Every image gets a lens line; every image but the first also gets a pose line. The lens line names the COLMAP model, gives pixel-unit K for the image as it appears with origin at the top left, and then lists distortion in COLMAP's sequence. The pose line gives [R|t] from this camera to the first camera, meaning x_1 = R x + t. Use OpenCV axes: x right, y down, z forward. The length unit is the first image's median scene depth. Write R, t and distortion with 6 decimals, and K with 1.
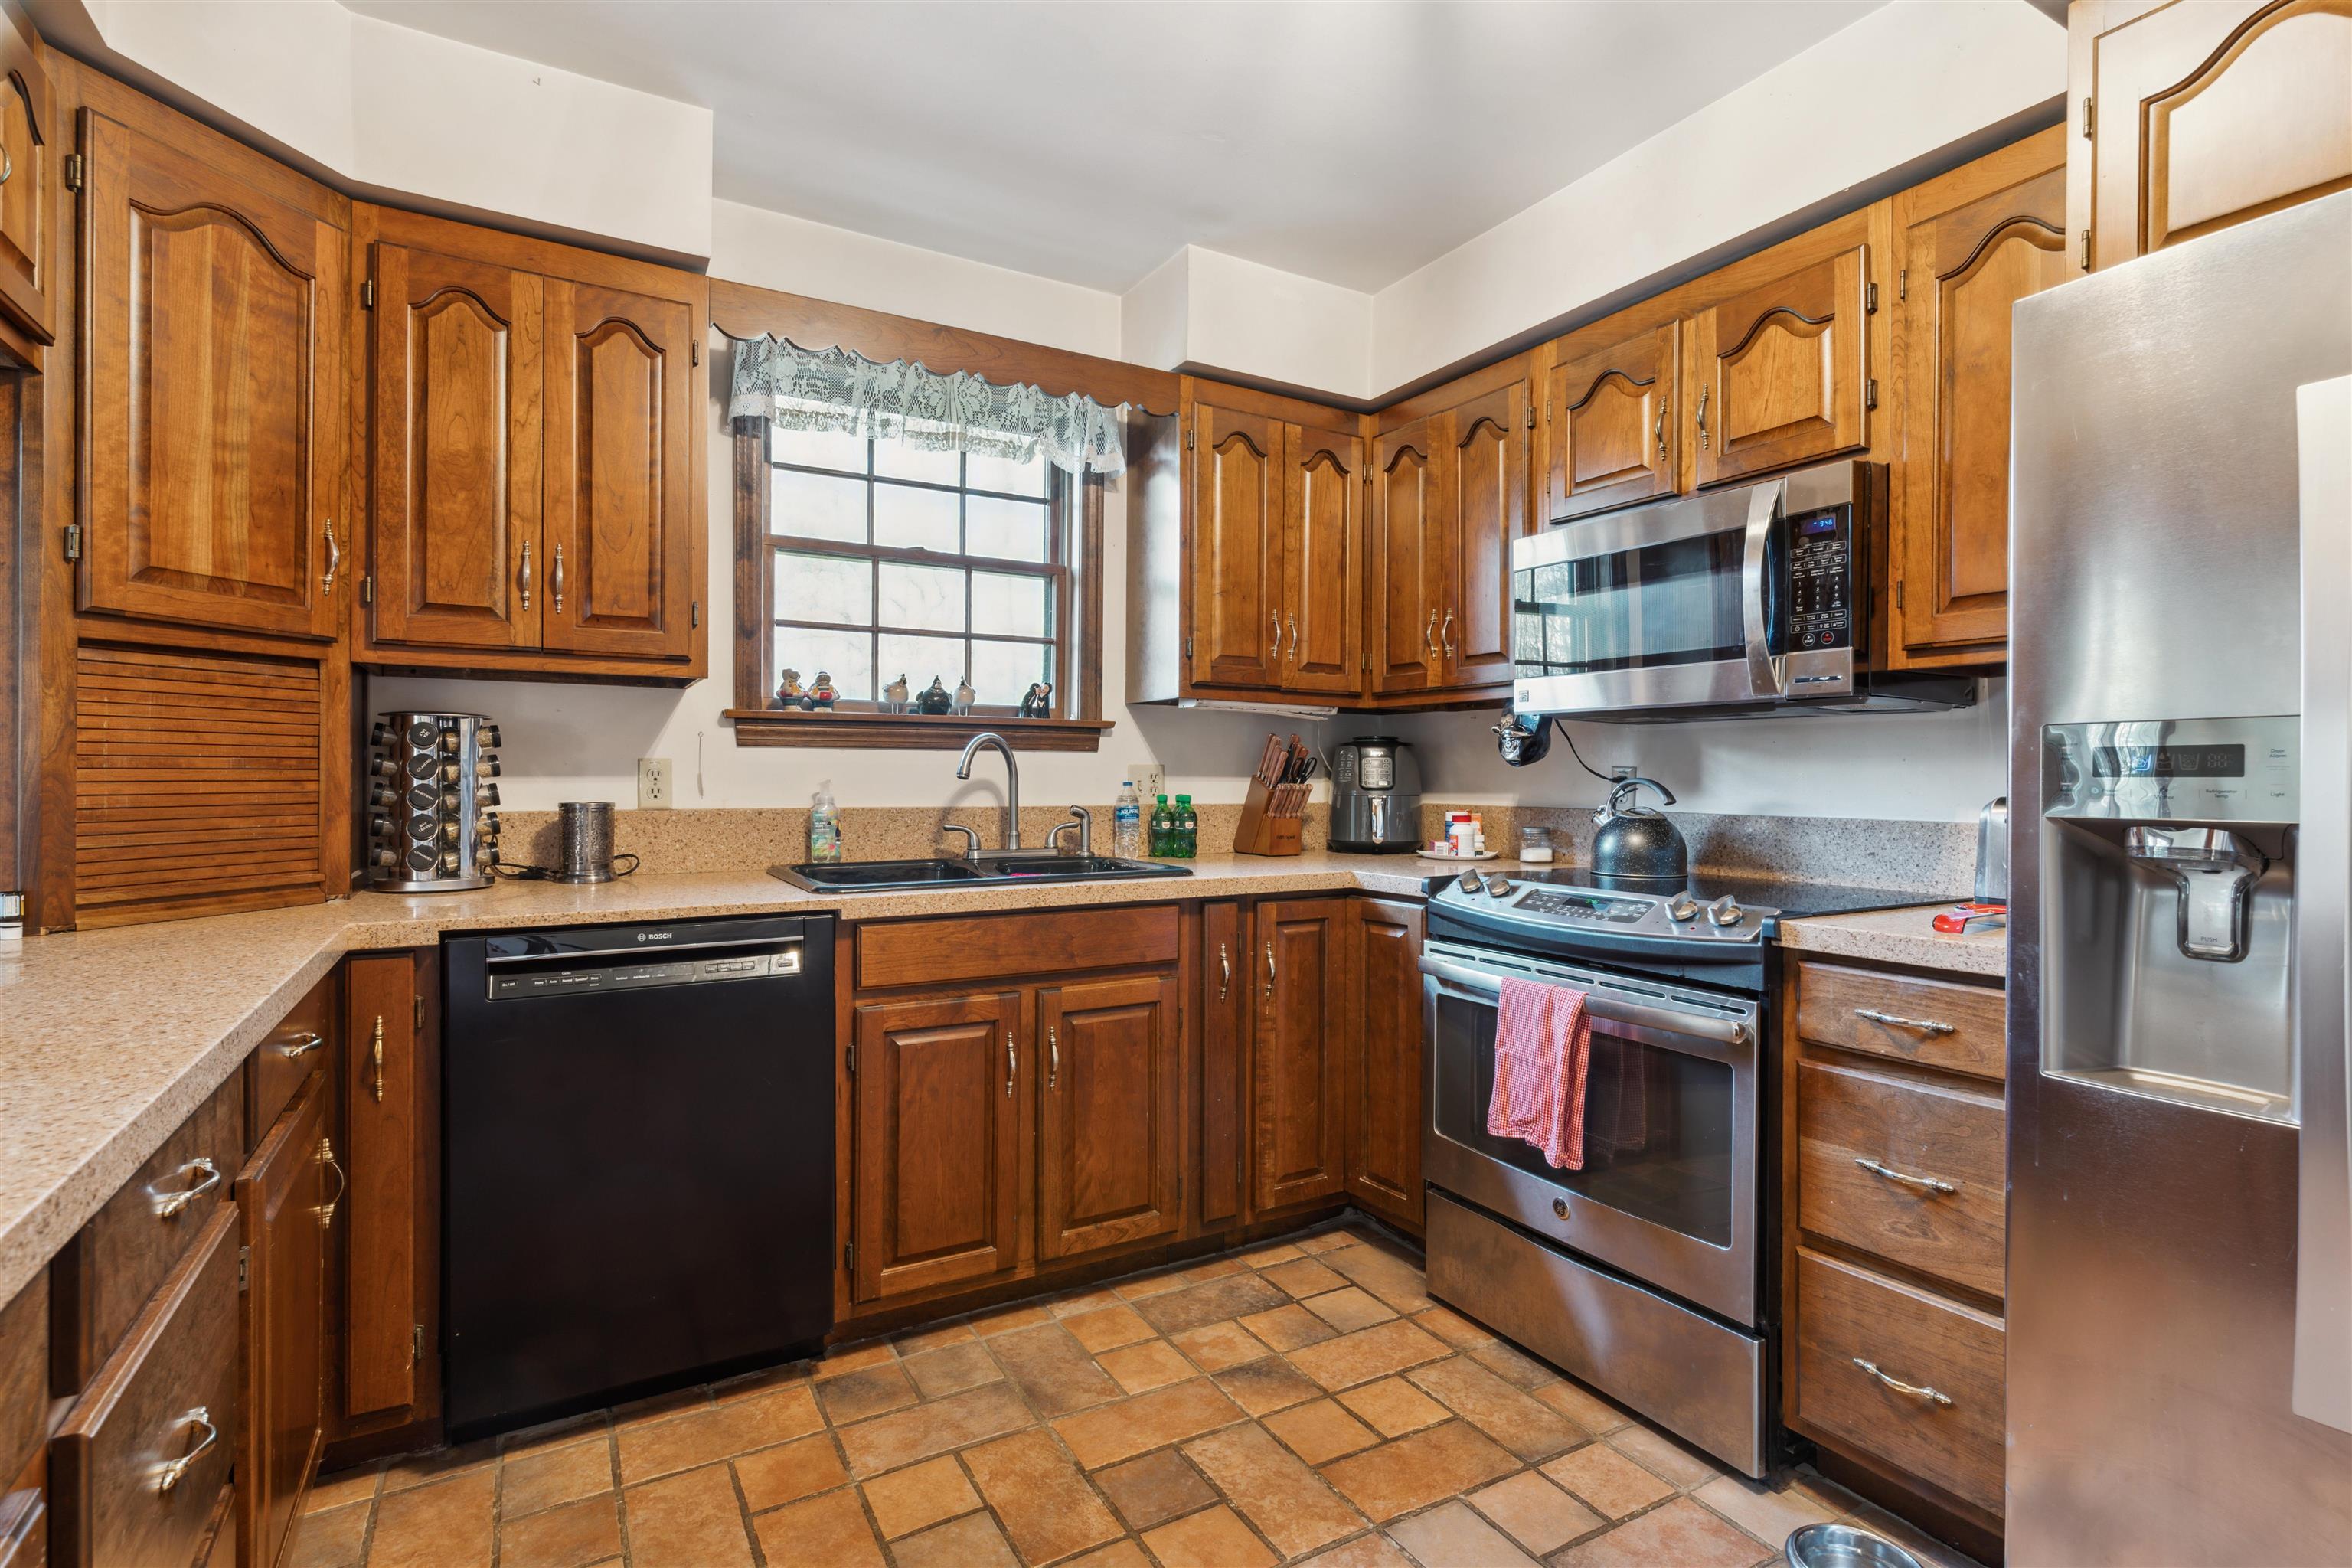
lens RADIAL K [[1115.3, 0, 1180.6], [0, 1115.3, 783.6], [0, 0, 1]] dist [0.003533, 0.001919]
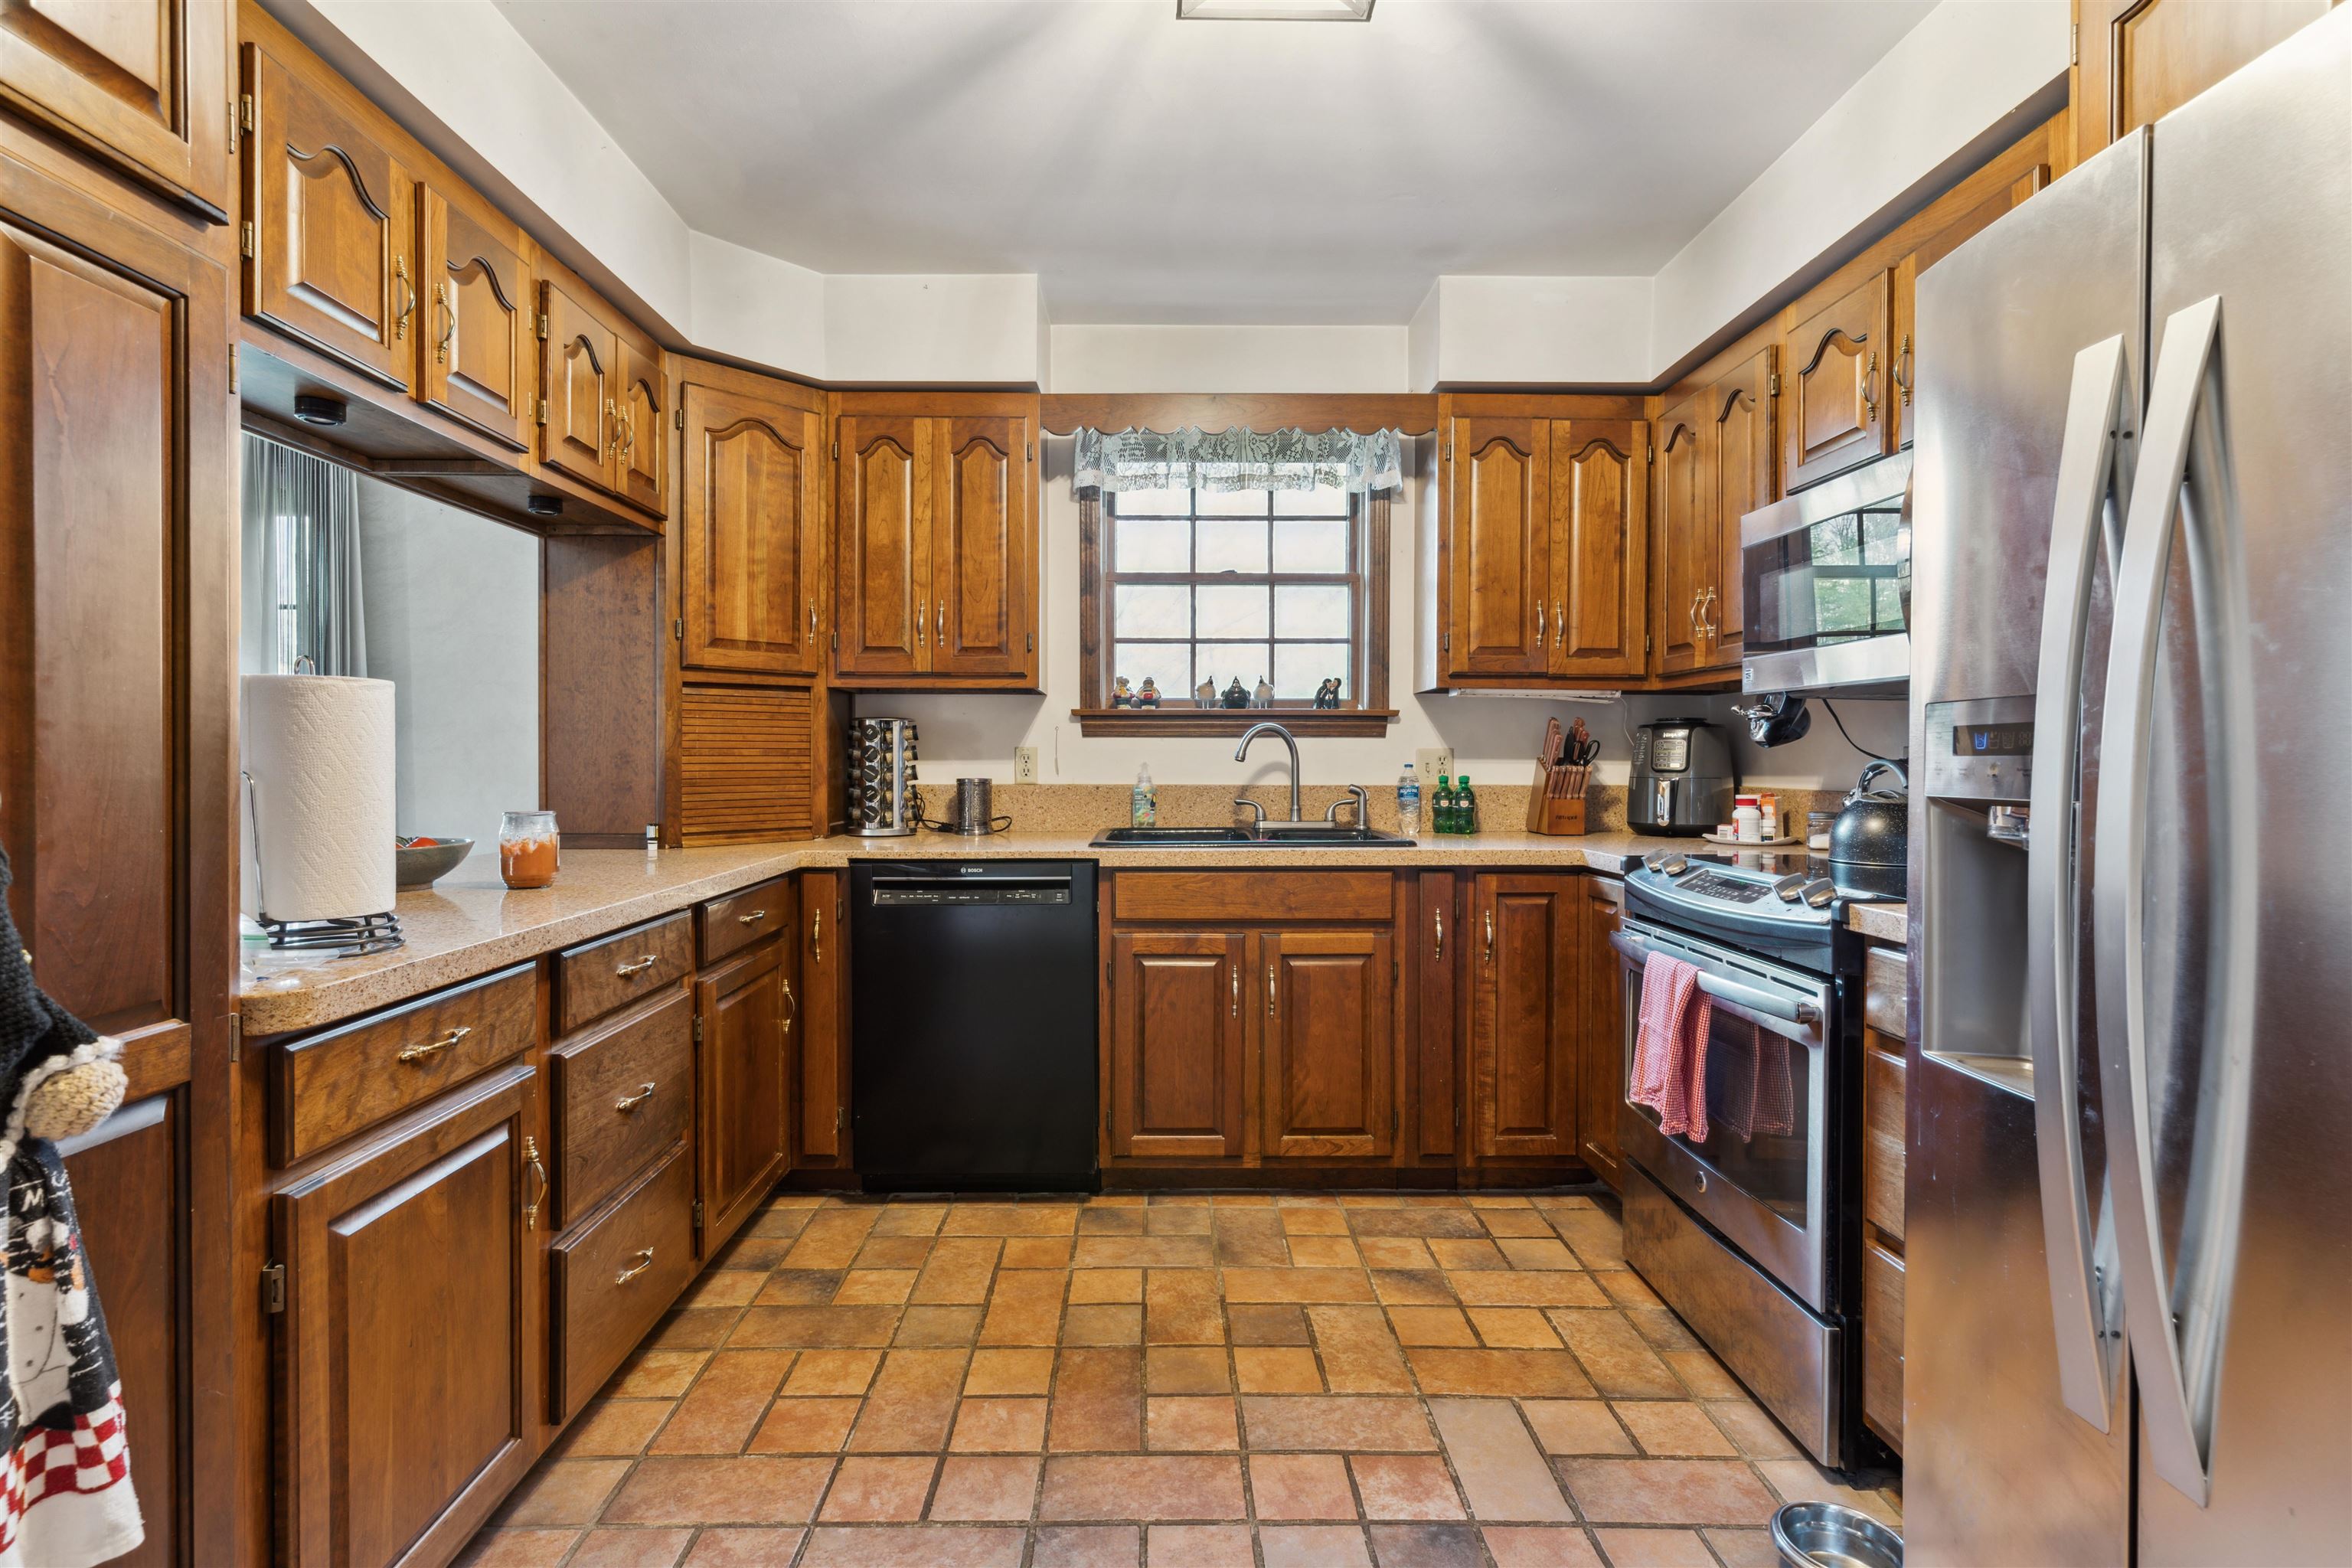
lens RADIAL K [[1115.3, 0, 1173.9], [0, 1115.3, 775.5], [0, 0, 1]] dist [0.003533, 0.001919]
pose [[0.873350, 0.004298, -0.487074, 0.401430], [-0.001112, 0.999976, 0.006830, 0.003292], [0.487092, -0.005424, 0.873334, -0.117185]]
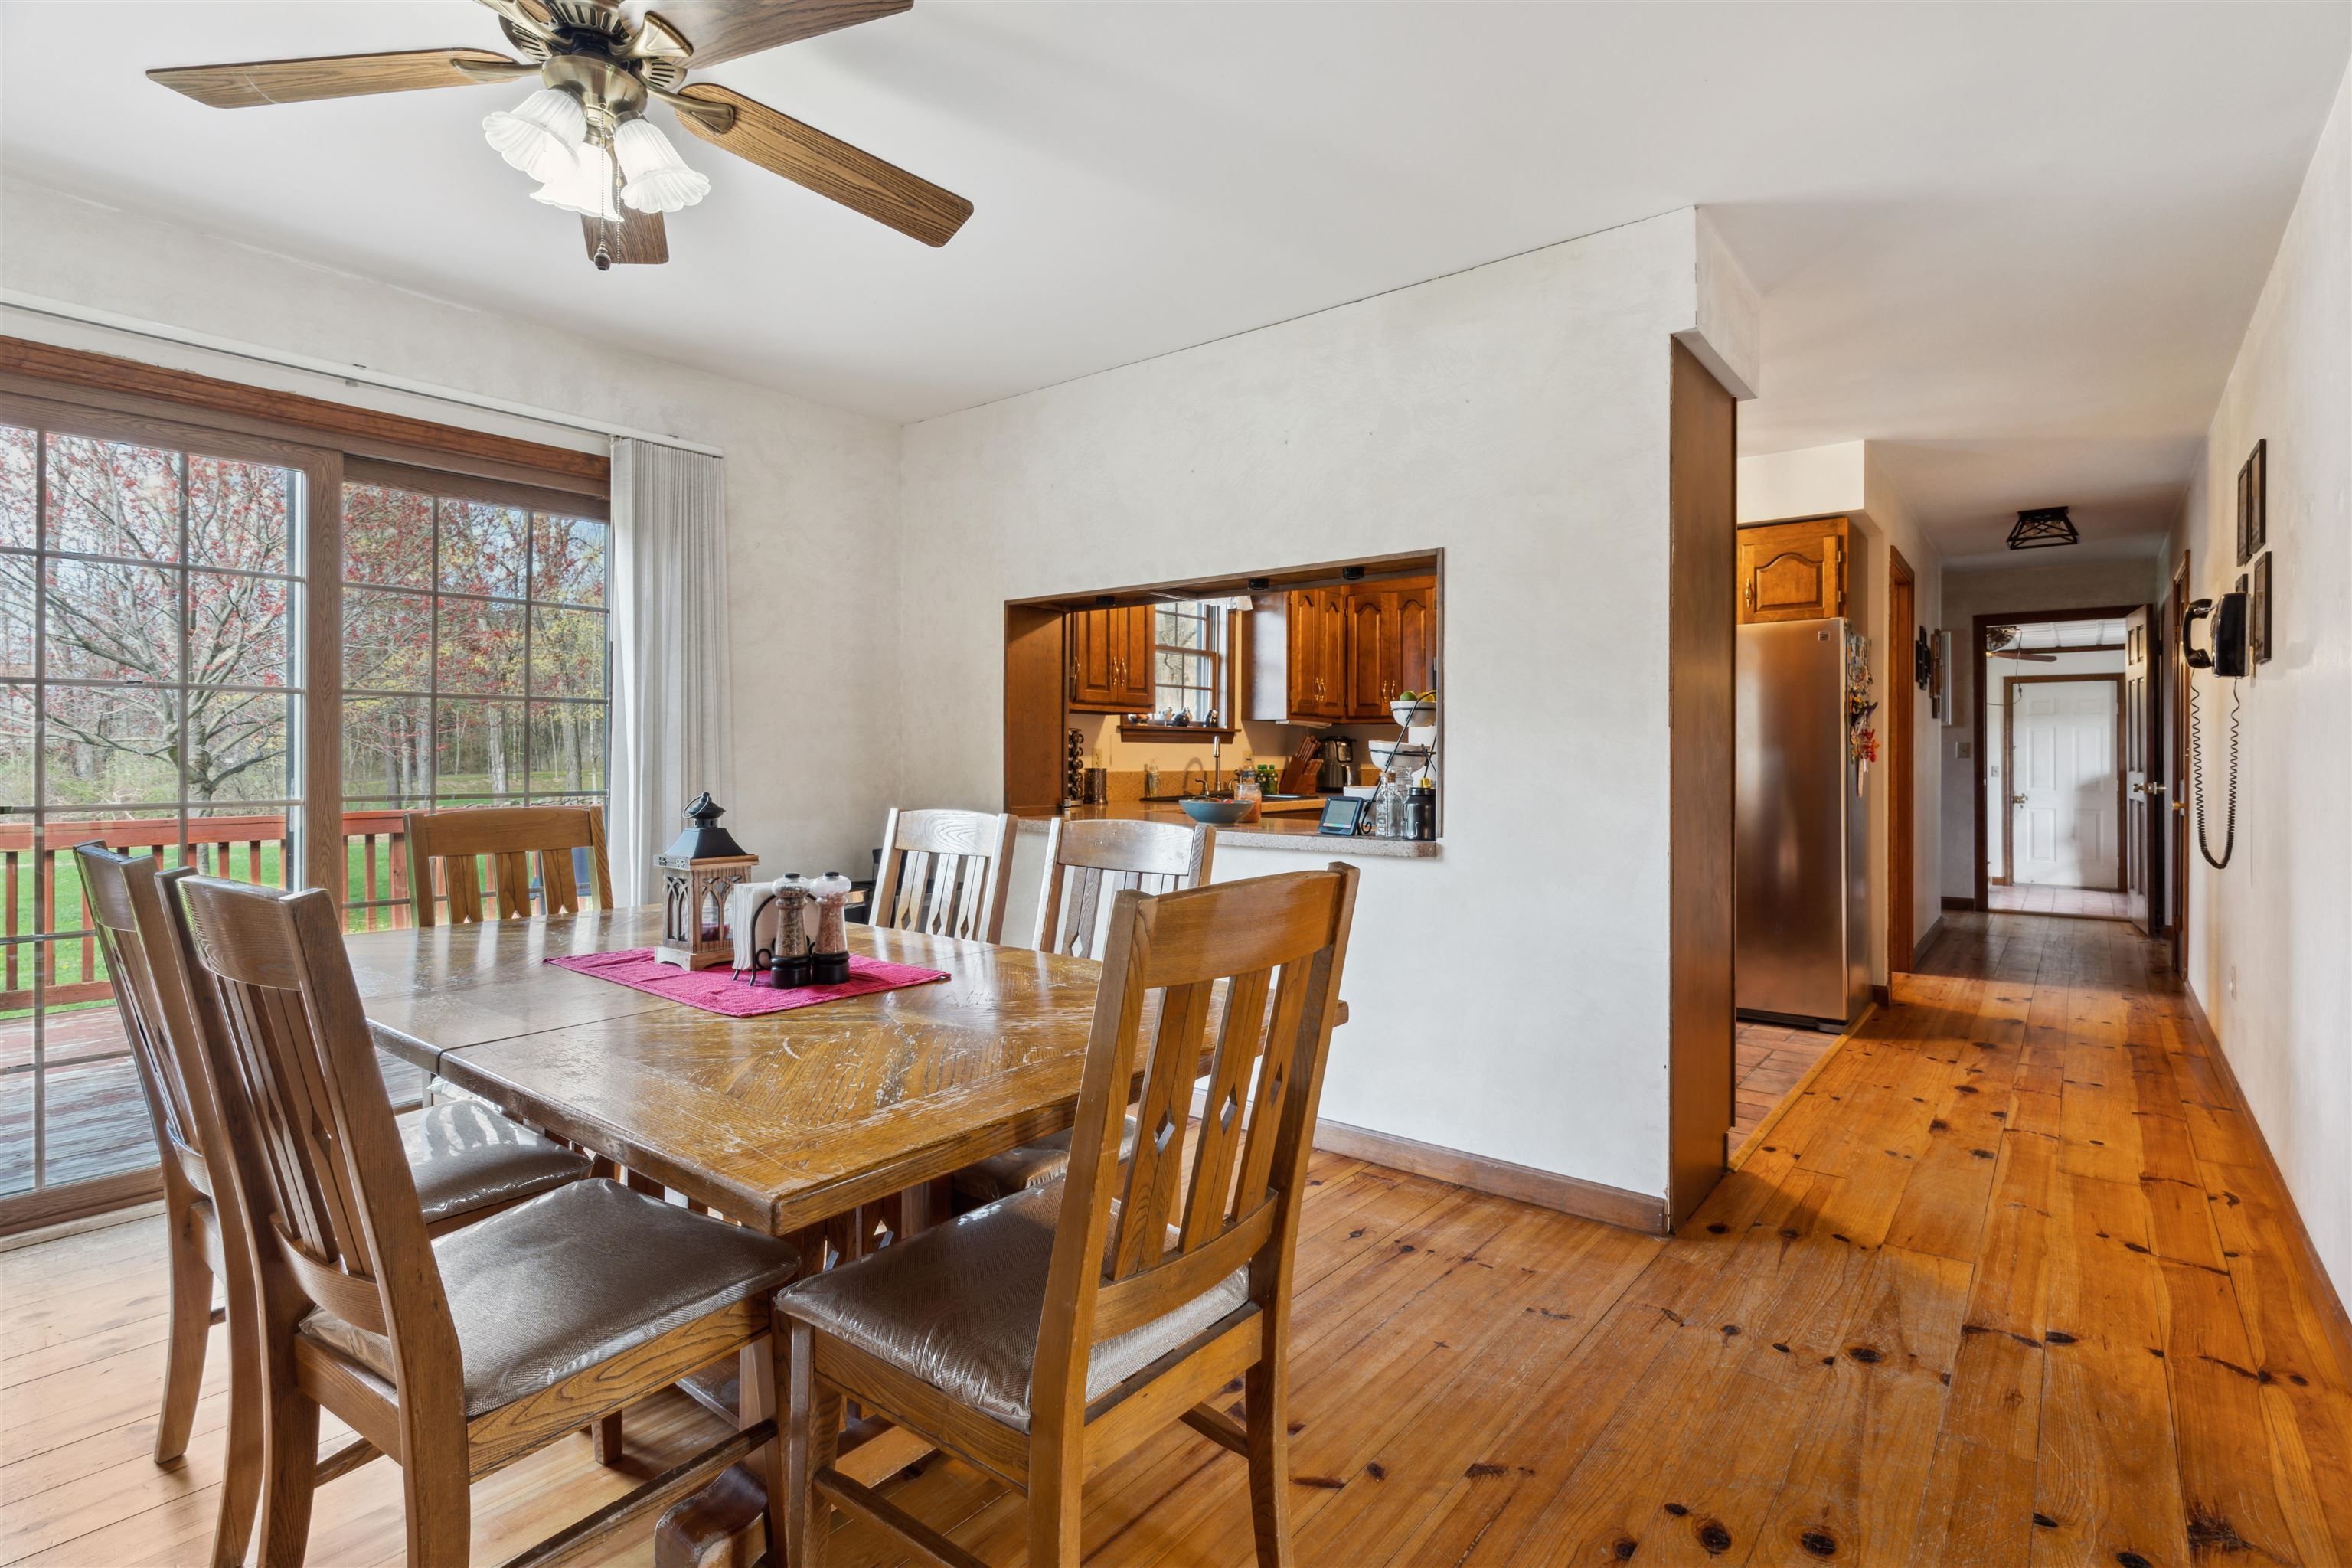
lens RADIAL K [[1115.3, 0, 1172.2], [0, 1115.3, 766.2], [0, 0, 1]] dist [0.003533, 0.001919]
pose [[0.933662, -0.004862, 0.358123, -1.263321], [0.003914, 0.999987, 0.003371, 0.005499], [-0.358134, -0.001746, 0.933668, -1.194344]]
